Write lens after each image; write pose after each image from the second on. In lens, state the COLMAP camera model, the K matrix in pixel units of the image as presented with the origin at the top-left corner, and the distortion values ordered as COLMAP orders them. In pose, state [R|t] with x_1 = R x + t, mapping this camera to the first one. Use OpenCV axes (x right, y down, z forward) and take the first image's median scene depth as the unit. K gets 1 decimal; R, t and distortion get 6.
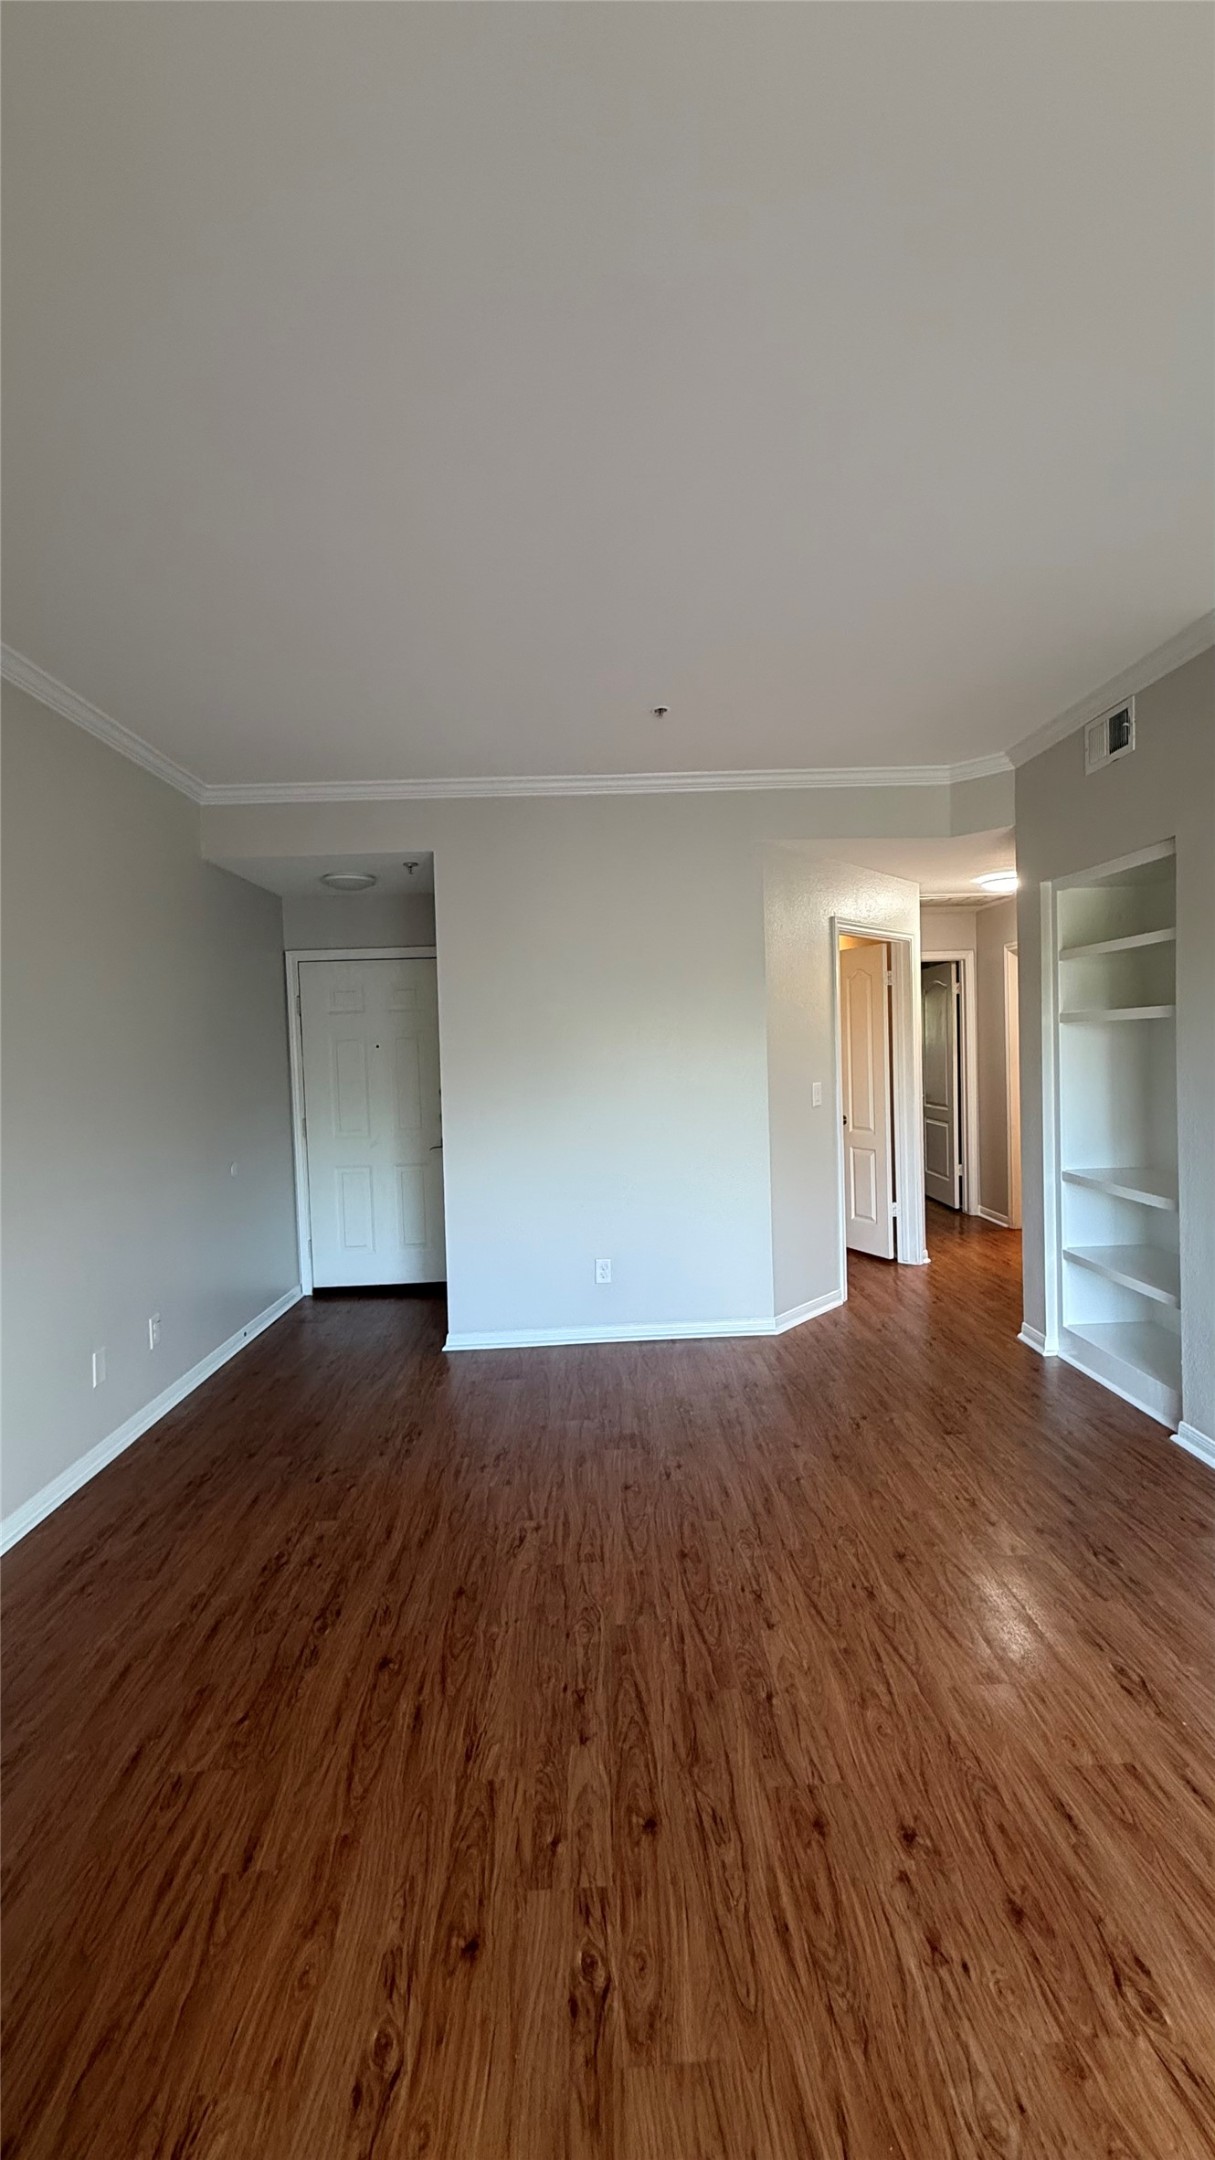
lens RADIAL K [[861.0, 0, 611.8], [0, 861.0, 1077.5], [0, 0, 1]] dist [-0.002875, 0.000369]
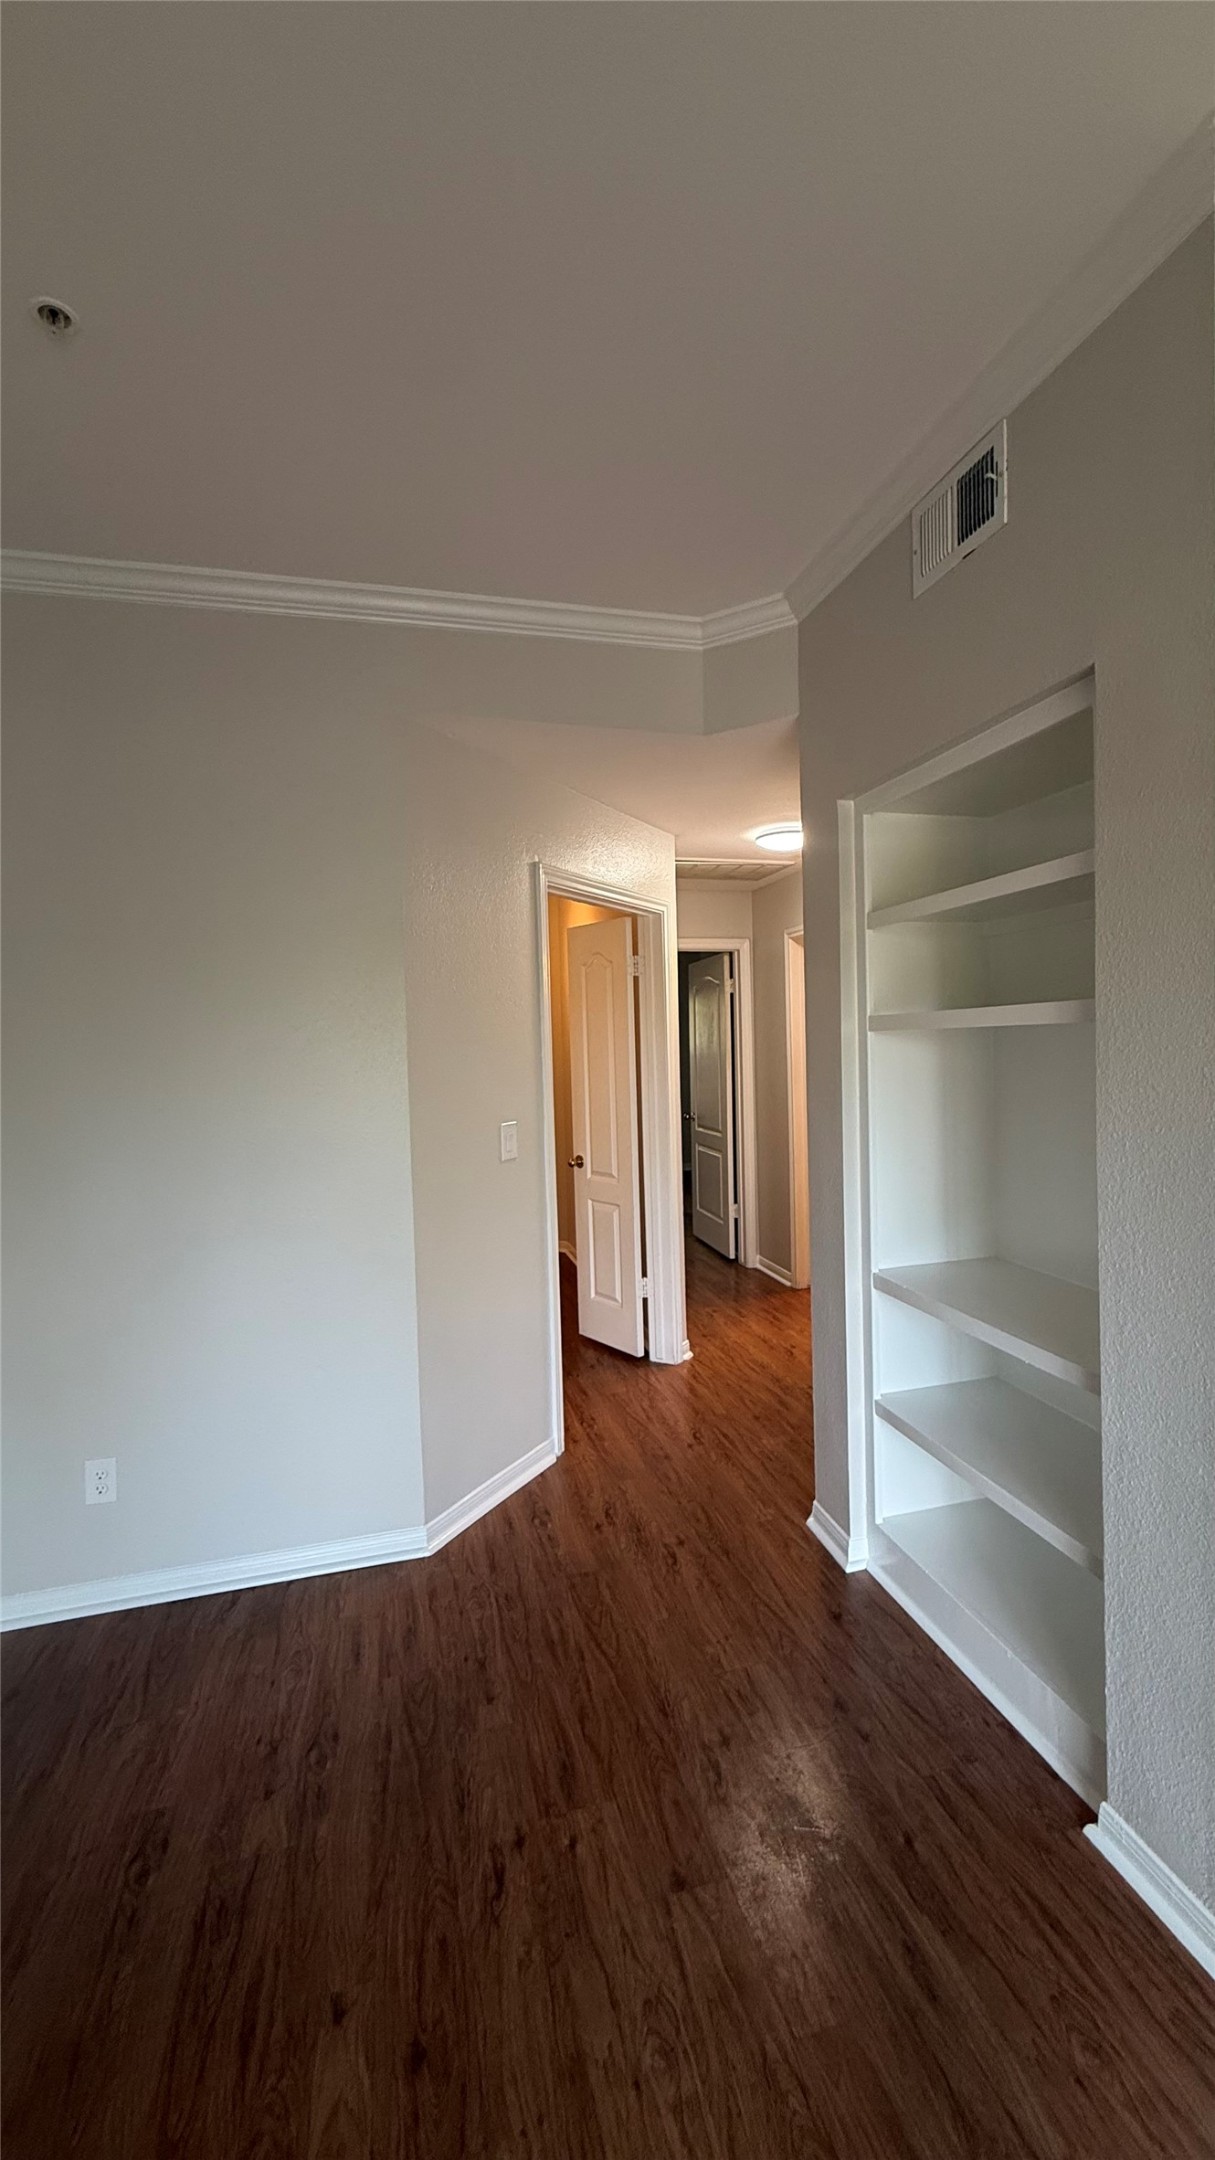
lens RADIAL K [[861.0, 0, 611.8], [0, 861.0, 1077.5], [0, 0, 1]] dist [-0.002875, 0.000369]
pose [[0.974038, -0.004475, 0.226341, 0.182907], [0.005290, 0.999982, -0.002997, -0.026441], [-0.226323, 0.004116, 0.974044, 0.398643]]
